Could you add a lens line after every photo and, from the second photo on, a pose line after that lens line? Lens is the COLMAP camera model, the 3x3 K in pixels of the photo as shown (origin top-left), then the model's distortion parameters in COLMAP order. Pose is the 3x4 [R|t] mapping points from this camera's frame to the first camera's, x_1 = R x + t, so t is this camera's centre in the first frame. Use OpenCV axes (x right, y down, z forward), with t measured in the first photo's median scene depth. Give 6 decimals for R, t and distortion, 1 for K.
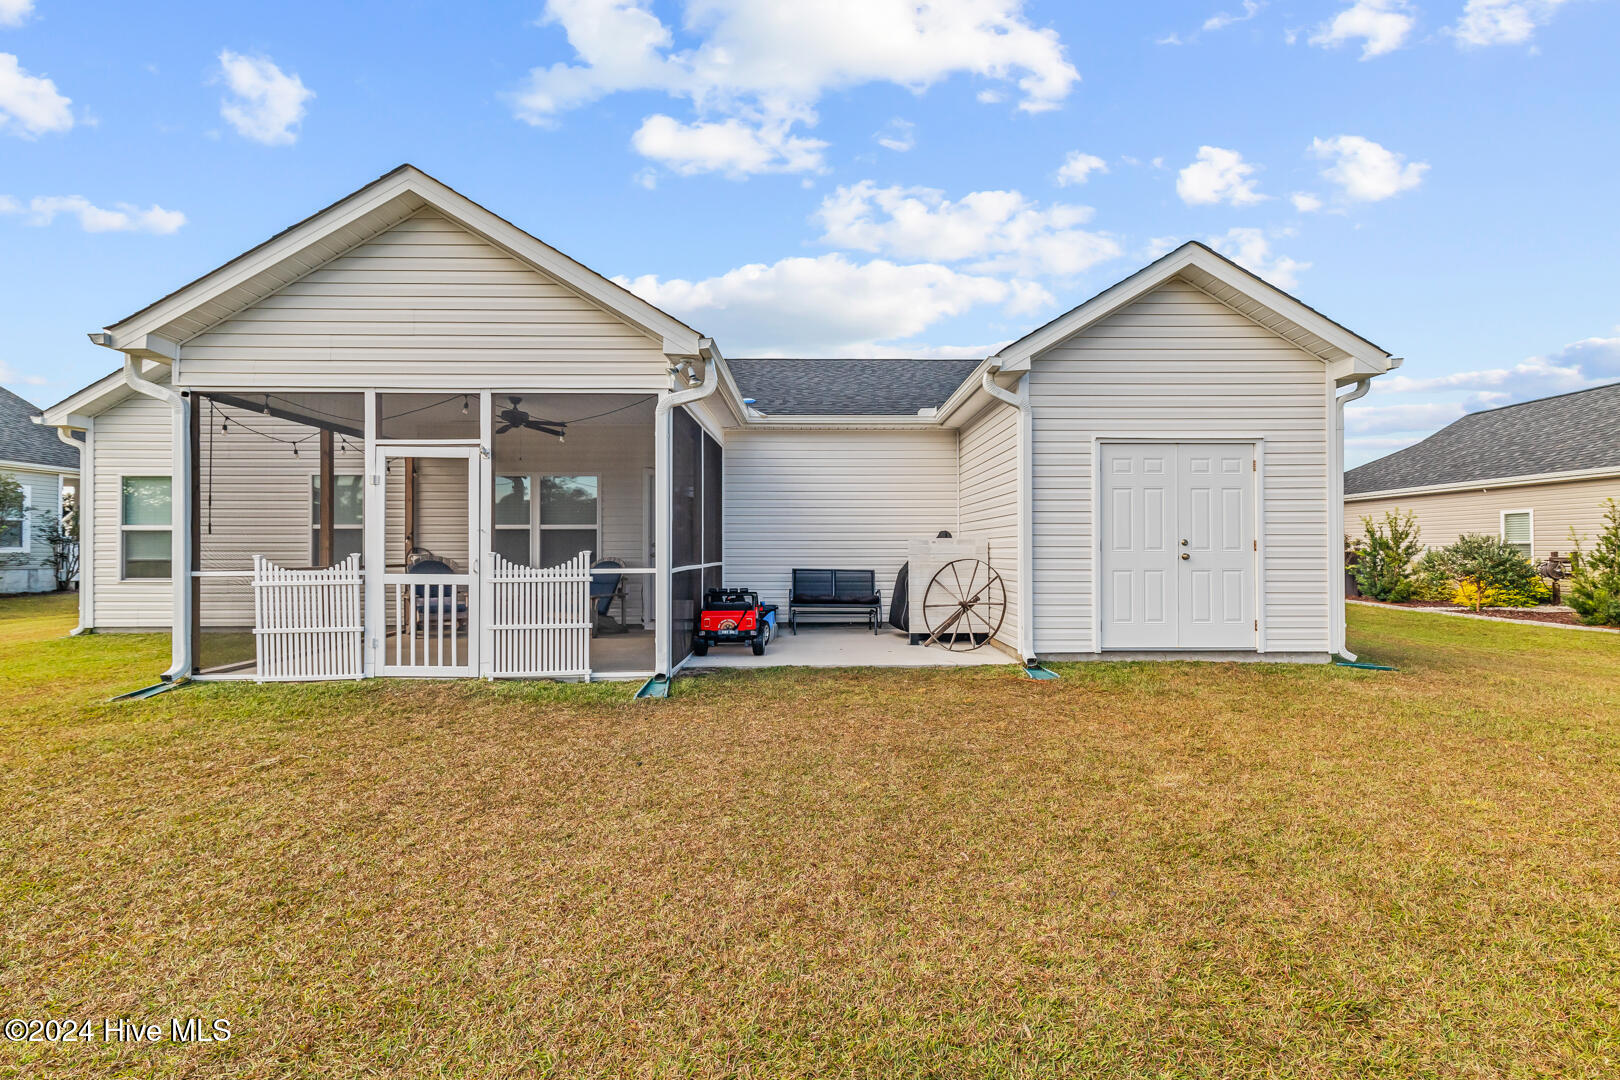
lens RADIAL K [[724.4, 0, 828.6], [0, 724.4, 549.3], [0, 0, 1]] dist [0.002519, -0.000322]
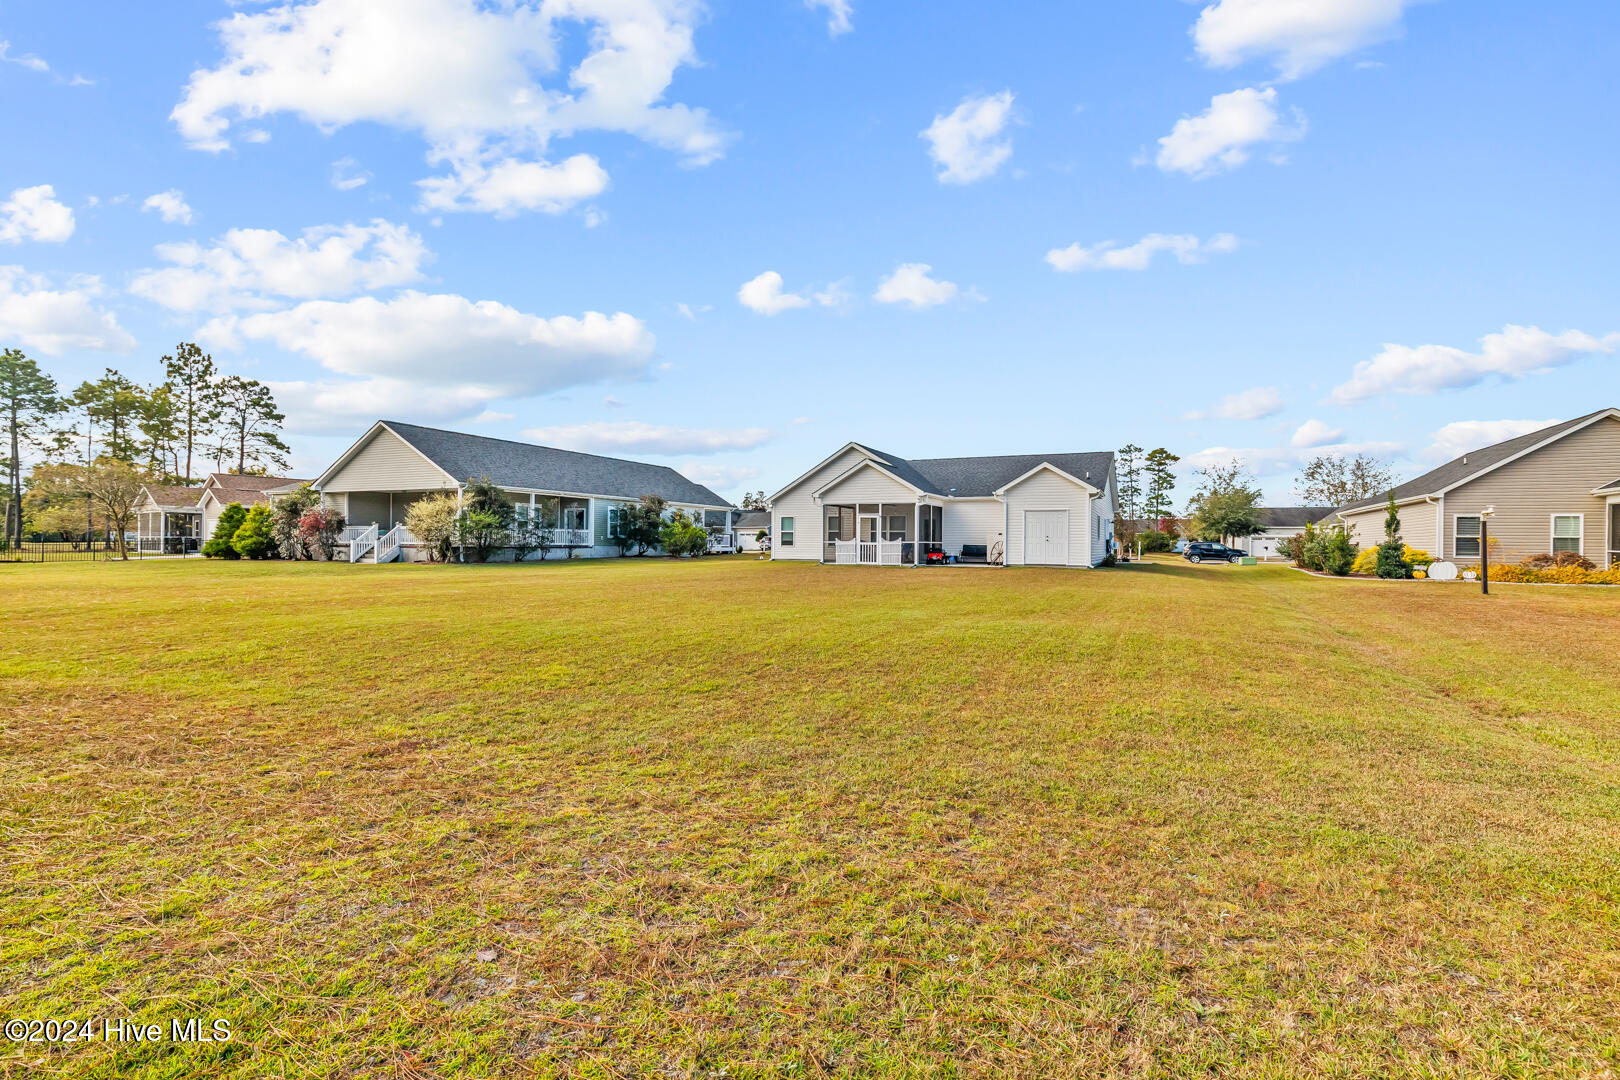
lens RADIAL K [[746.2, 0, 823.5], [0, 746.2, 532.9], [0, 0, 1]] dist [0.004264, -0.001033]
pose [[0.896366, 0.002408, -0.443308, 1.107889], [-0.009640, 0.999855, -0.014061, 0.035818], [0.443210, 0.016877, 0.896259, -2.889234]]
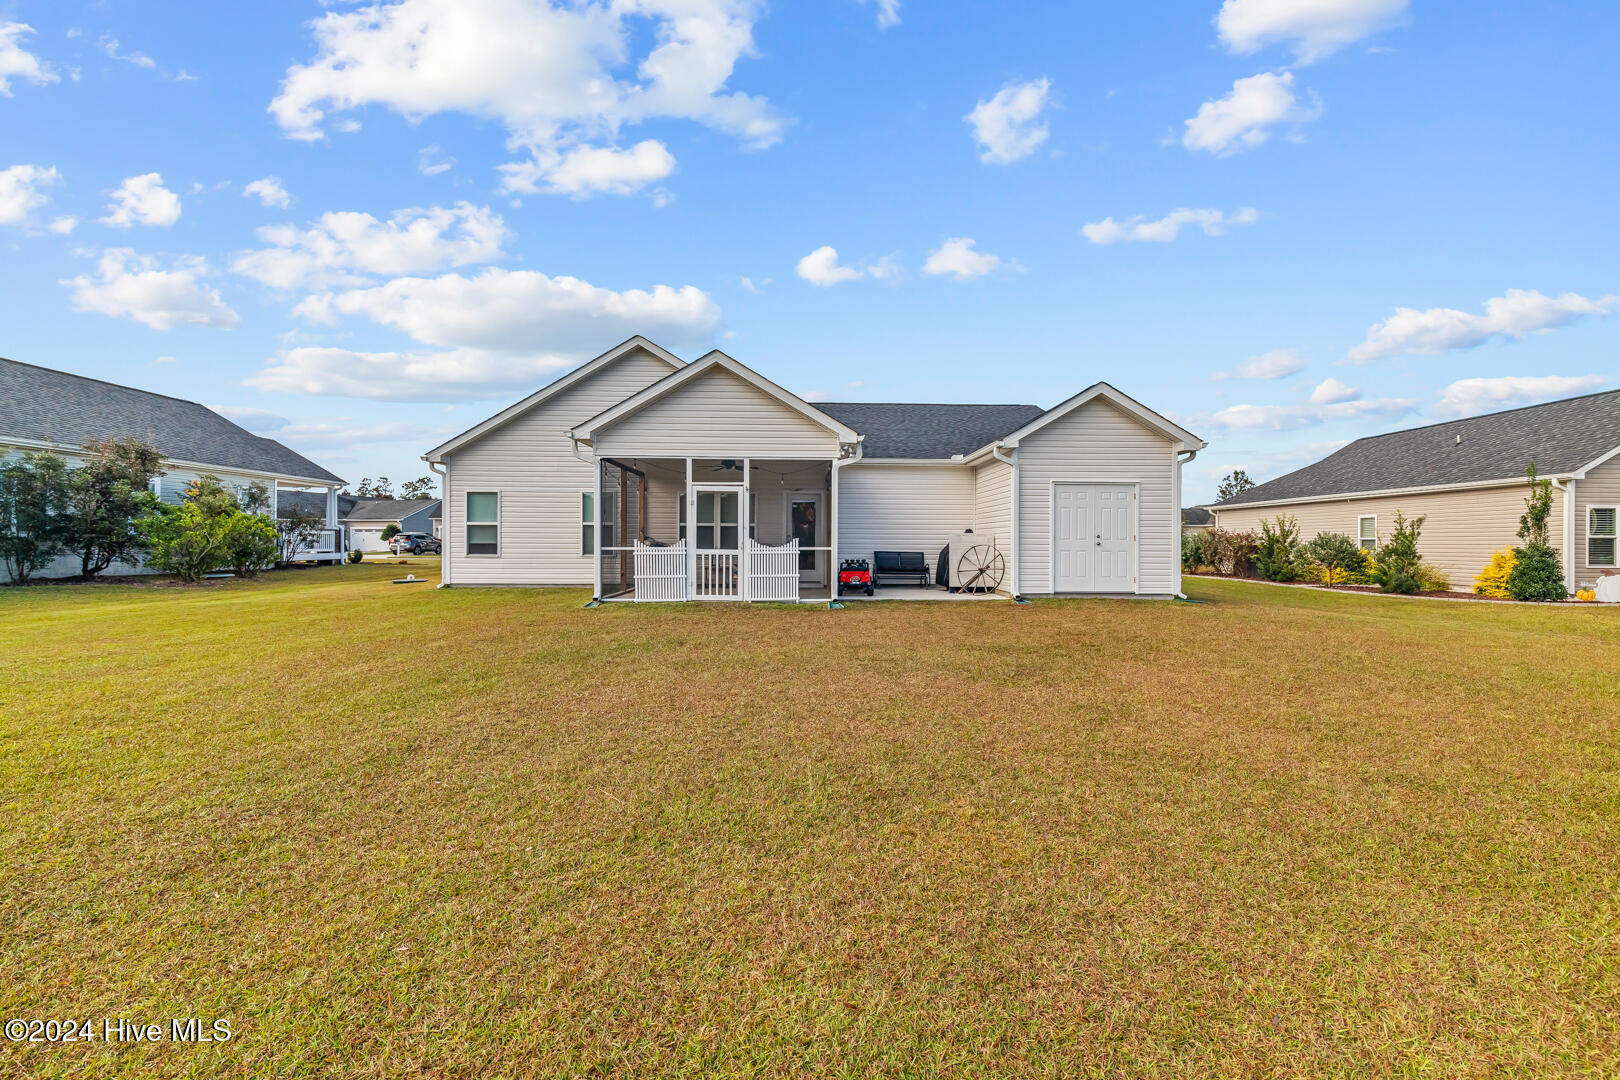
lens RADIAL K [[724.4, 0, 828.6], [0, 724.4, 549.3], [0, 0, 1]] dist [0.002519, -0.000322]
pose [[0.999928, 0.006258, 0.010233, -0.223542], [-0.006347, 0.999942, 0.008691, 0.011956], [-0.010178, -0.008756, 0.999910, -0.846029]]
